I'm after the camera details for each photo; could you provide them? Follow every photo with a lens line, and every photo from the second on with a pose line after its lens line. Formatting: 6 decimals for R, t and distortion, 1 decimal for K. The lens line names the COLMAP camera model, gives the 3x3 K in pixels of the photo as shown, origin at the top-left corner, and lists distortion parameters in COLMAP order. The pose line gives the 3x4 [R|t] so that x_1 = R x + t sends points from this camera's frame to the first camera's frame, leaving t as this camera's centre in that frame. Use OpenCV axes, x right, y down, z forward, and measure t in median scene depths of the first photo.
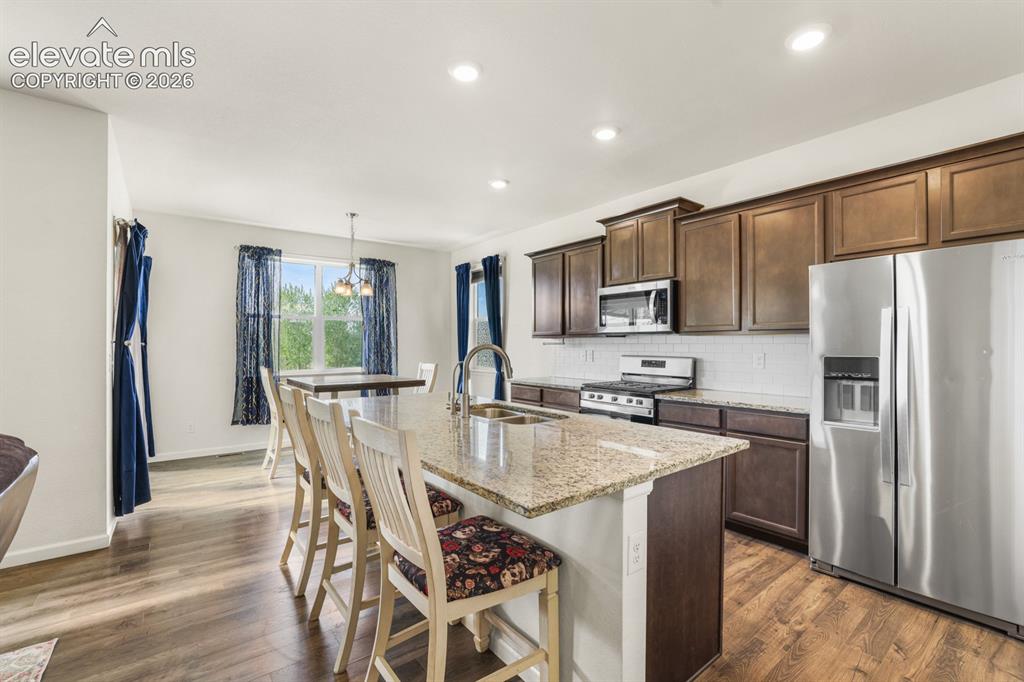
lens RADIAL K [[445.1, 0, 493.6], [0, 445.1, 342.8], [0, 0, 1]] dist [0.000151, 0.000055]
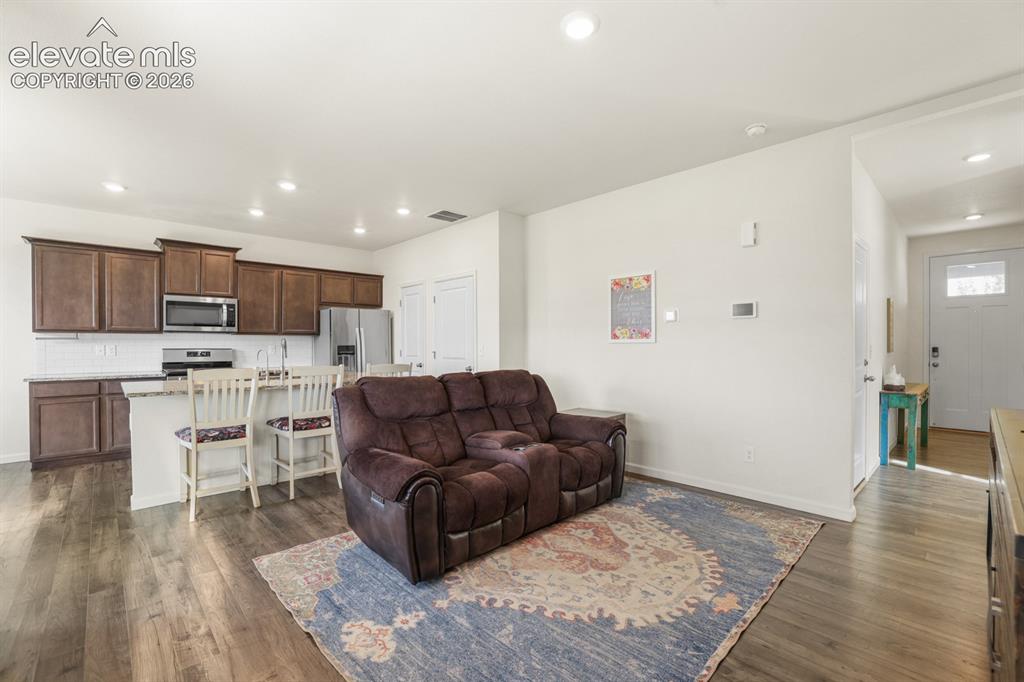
lens RADIAL K [[457.5, 0, 512.0], [0, 457.5, 341.0], [0, 0, 1]] dist [-0.031051, 0.000035]
pose [[-0.118962, 0.008608, 0.992862, -1.400182], [-0.002453, 0.999957, -0.008963, 0.020181], [-0.992896, -0.003502, -0.118935, 0.237729]]
